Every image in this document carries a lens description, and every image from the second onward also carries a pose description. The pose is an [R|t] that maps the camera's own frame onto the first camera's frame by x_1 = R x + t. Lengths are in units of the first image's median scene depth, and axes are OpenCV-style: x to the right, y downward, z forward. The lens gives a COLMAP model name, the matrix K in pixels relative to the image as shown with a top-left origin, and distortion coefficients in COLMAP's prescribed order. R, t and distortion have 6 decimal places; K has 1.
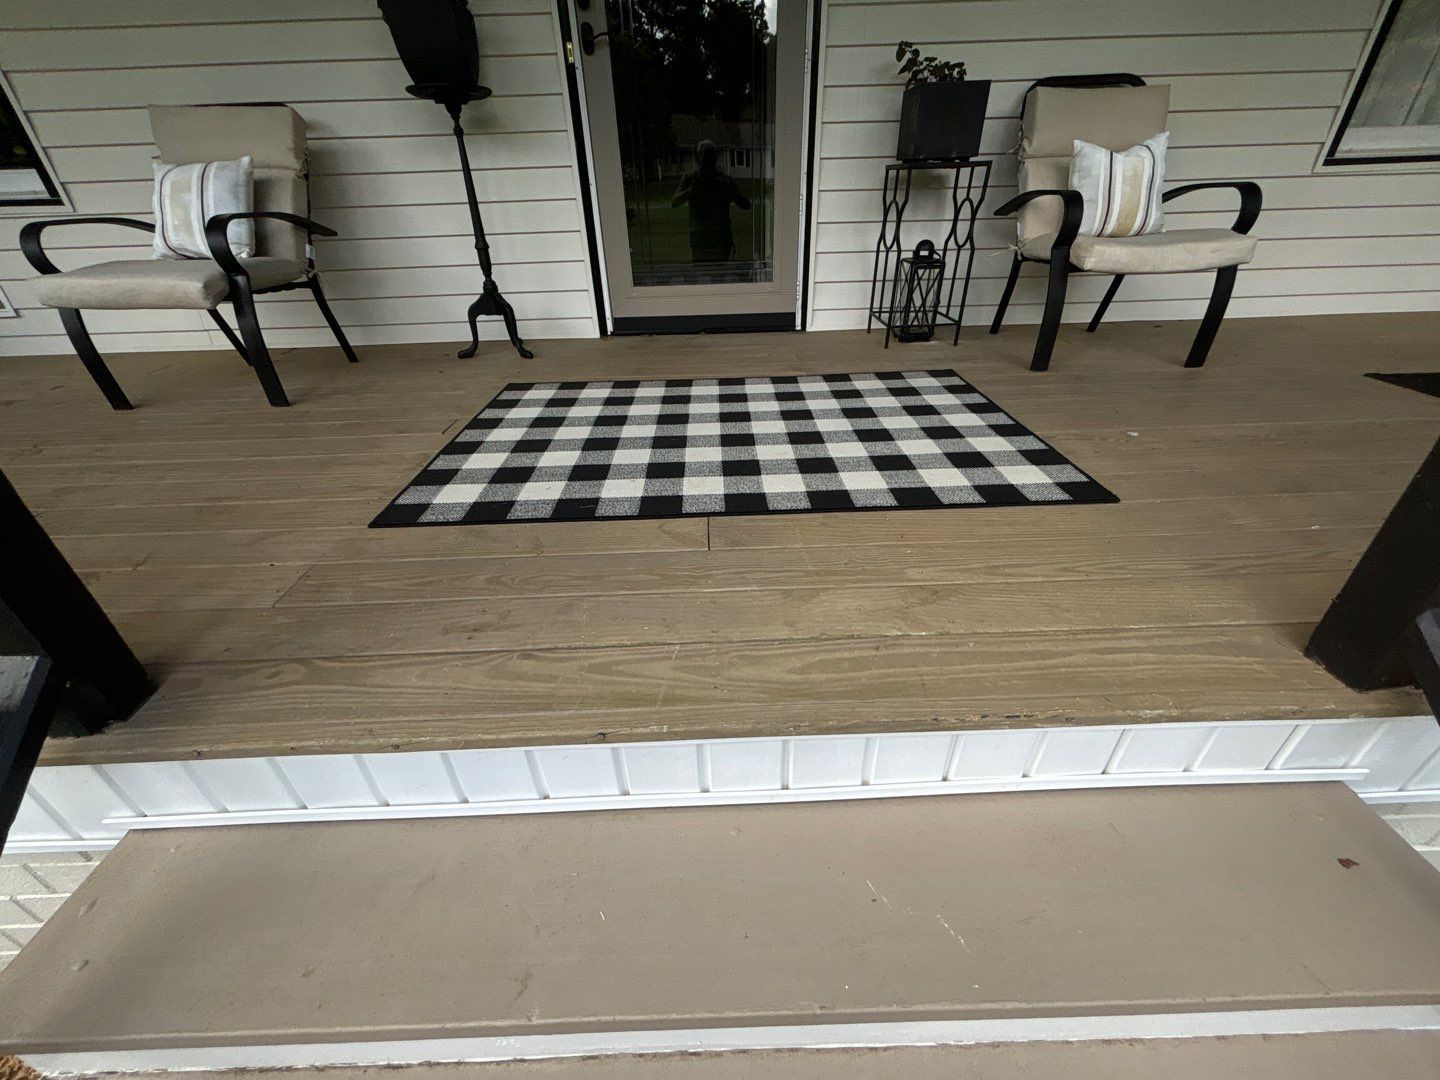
lens RADIAL K [[575.2, 0, 722.0], [0, 575.2, 540.6], [0, 0, 1]] dist [-0.008991, -0.000090]
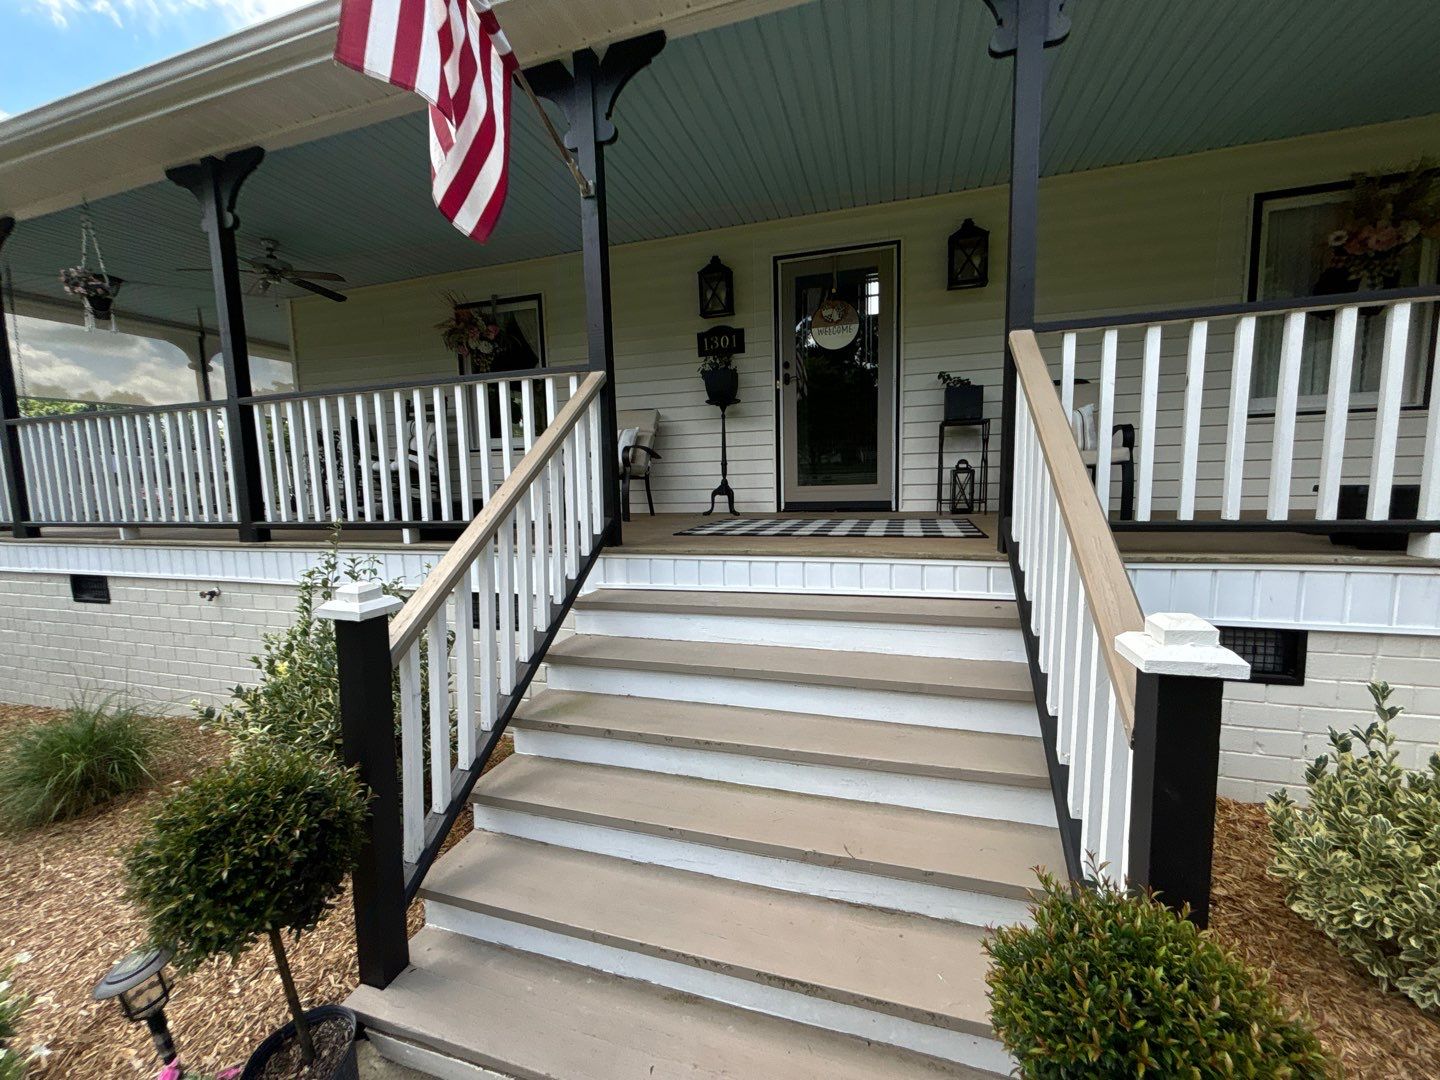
lens RADIAL K [[575.2, 0, 720.3], [0, 575.2, 541.4], [0, 0, 1]] dist [-0.008991, -0.000090]
pose [[0.944763, 0.034262, -0.325958, 0.231841], [-0.167237, 0.905707, -0.389522, 0.510268], [0.281876, 0.422518, 0.861408, -0.617091]]
